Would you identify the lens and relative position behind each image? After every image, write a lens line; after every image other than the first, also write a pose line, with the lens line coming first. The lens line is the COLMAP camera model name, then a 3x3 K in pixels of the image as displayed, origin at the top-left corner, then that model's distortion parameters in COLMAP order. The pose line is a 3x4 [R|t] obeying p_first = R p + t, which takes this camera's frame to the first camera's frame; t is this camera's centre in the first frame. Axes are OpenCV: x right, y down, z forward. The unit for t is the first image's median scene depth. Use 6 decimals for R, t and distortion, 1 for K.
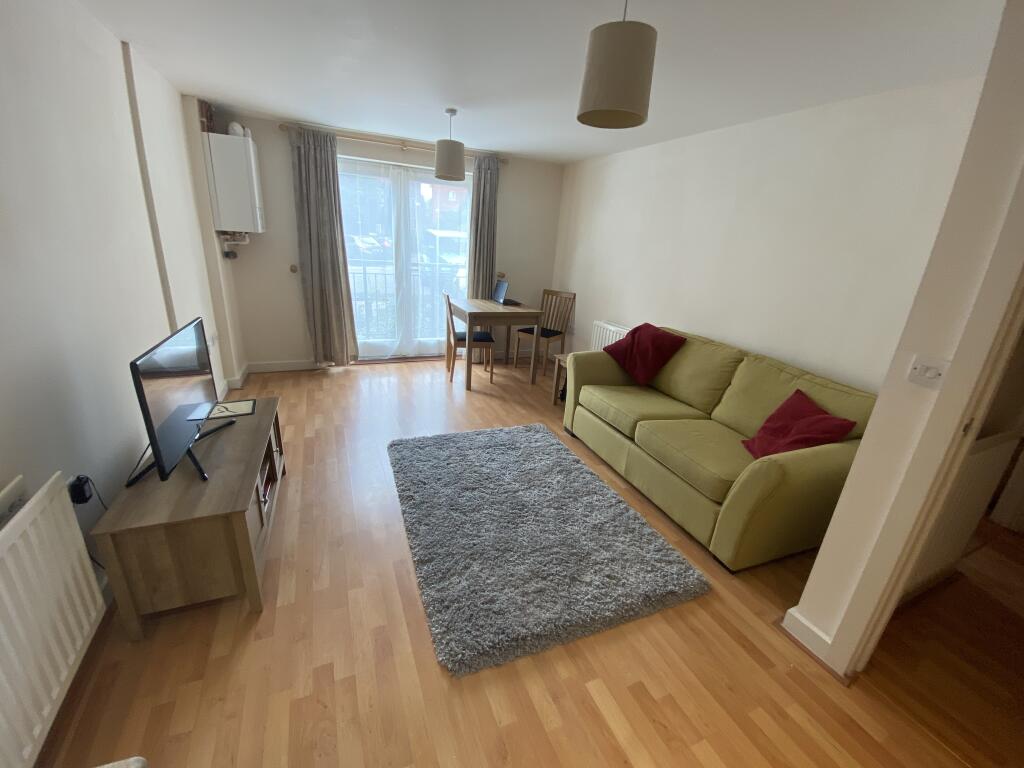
lens RADIAL K [[416.5, 0, 507.1], [0, 416.5, 382.0], [0, 0, 1]] dist [-0.001387, -0.000969]
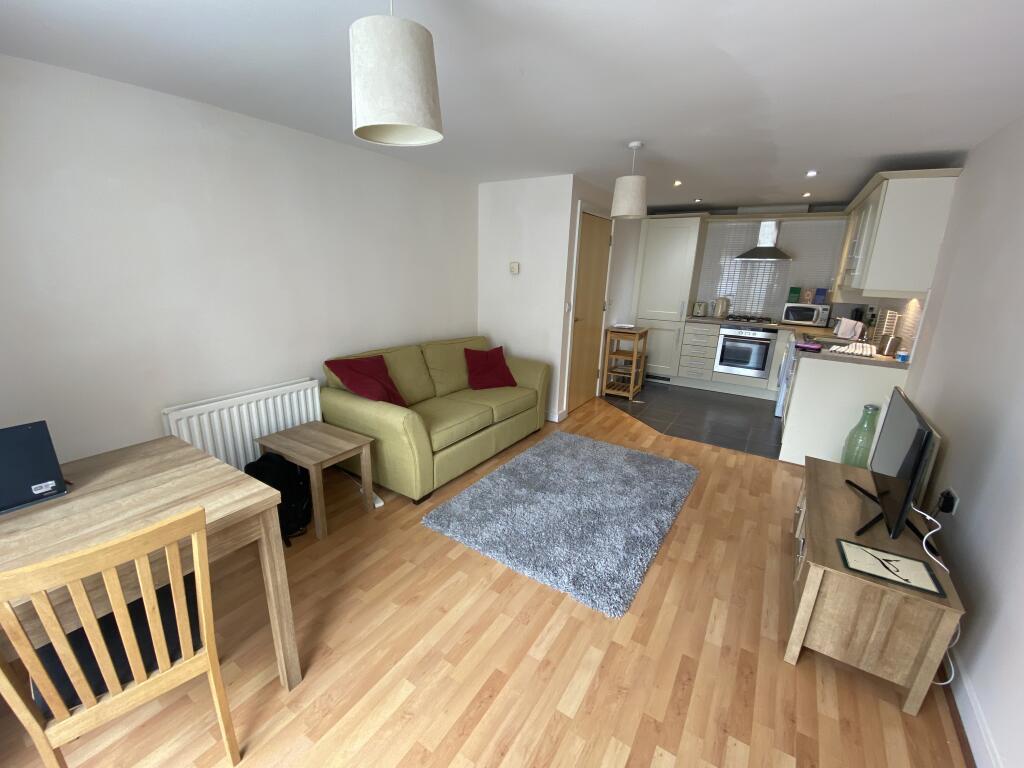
lens RADIAL K [[416.5, 0, 507.8], [0, 416.5, 380.1], [0, 0, 1]] dist [-0.001387, -0.000969]
pose [[-0.552572, -0.319364, 0.769852, -0.553098], [0.199074, 0.846368, 0.493994, -0.497128], [-0.809342, 0.426224, -0.404102, 1.211367]]
